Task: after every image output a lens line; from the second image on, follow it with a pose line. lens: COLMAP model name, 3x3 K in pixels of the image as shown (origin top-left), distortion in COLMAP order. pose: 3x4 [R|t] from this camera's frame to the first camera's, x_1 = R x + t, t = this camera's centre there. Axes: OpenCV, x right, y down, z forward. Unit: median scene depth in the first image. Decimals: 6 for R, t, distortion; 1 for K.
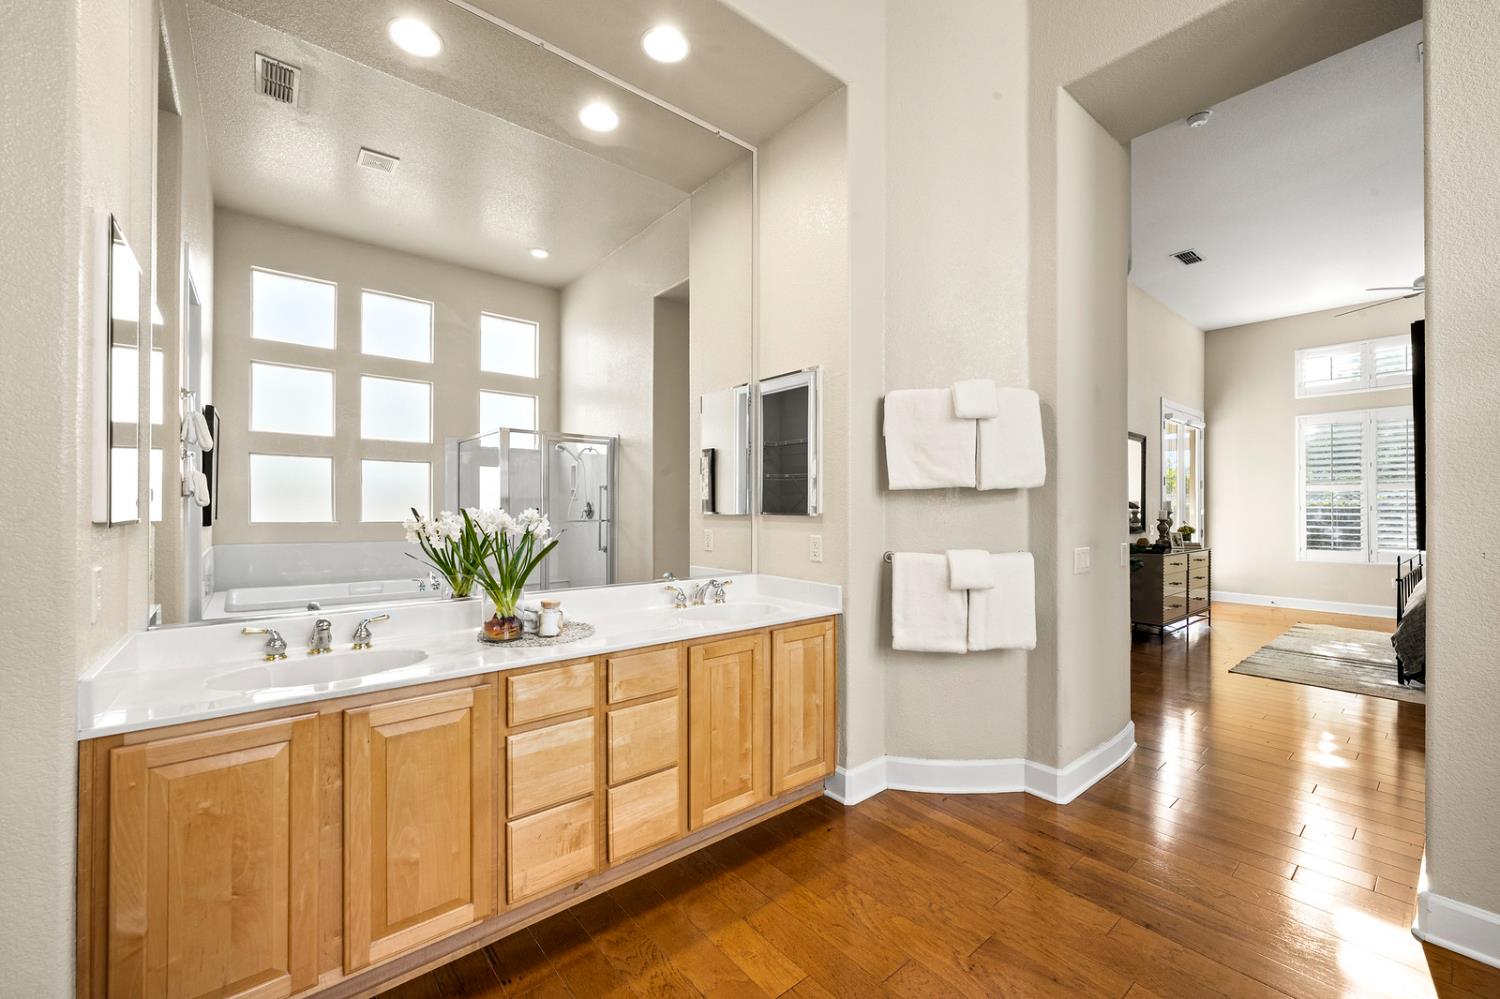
lens RADIAL K [[600.4, 0, 745.2], [0, 600.4, 504.0], [0, 0, 1]] dist [-0.006516, 0.000121]
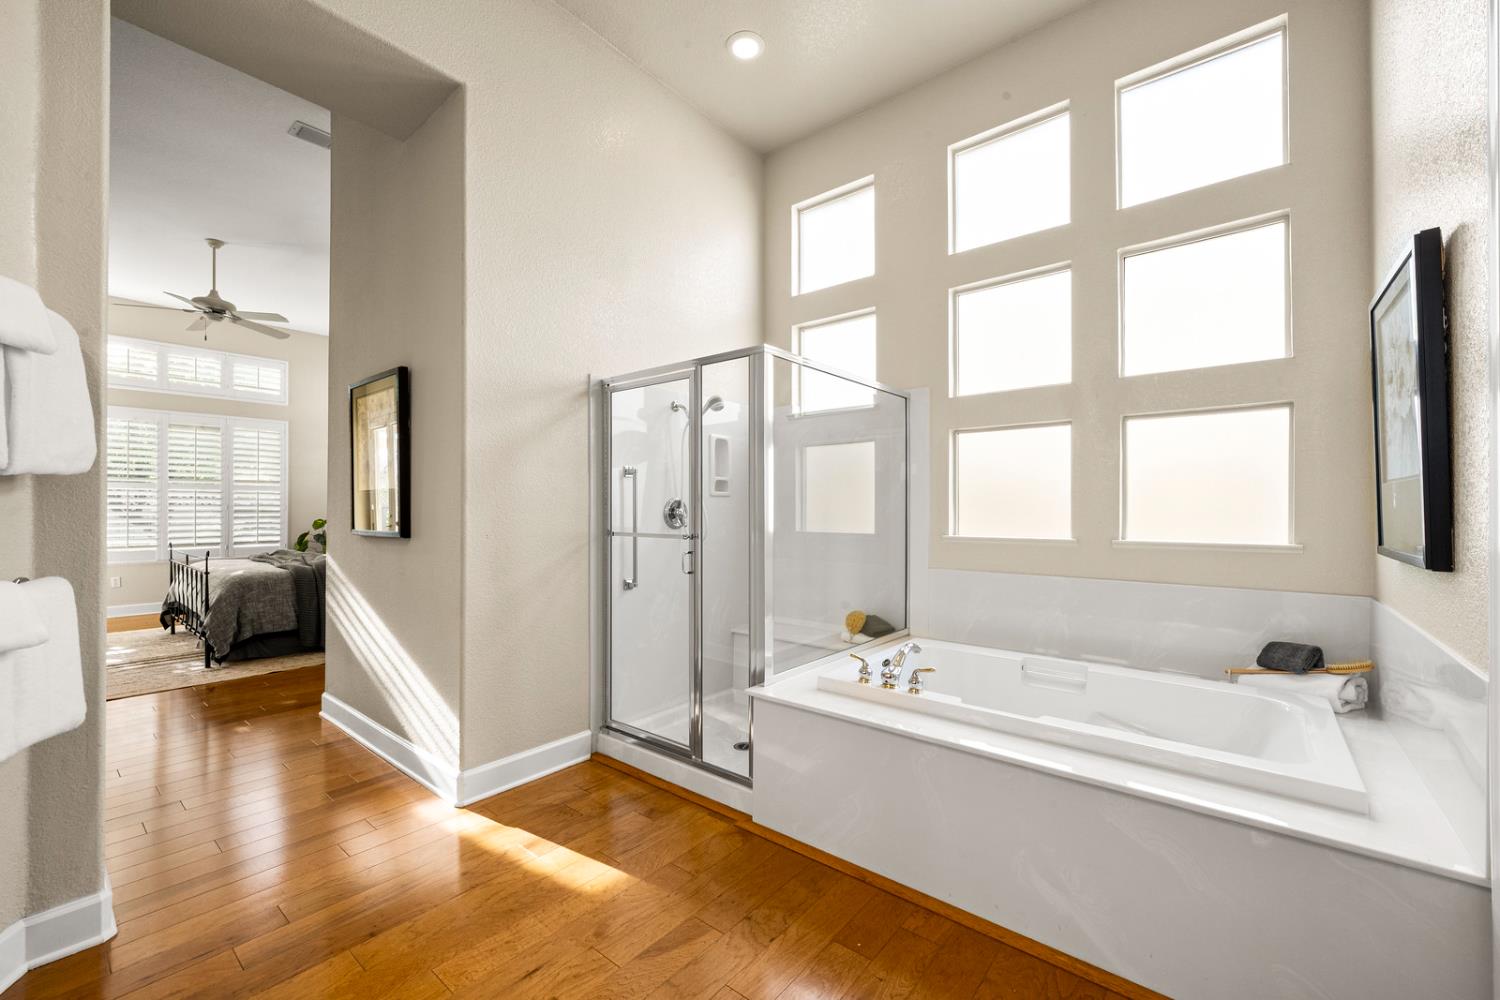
lens RADIAL K [[600.4, 0, 745.2], [0, 600.4, 504.5], [0, 0, 1]] dist [-0.006516, 0.000121]
pose [[-0.197959, 0.002381, 0.980207, -0.278446], [-0.003943, 0.999987, -0.003226, 0.002927], [-0.980202, -0.004503, -0.197947, 0.411600]]
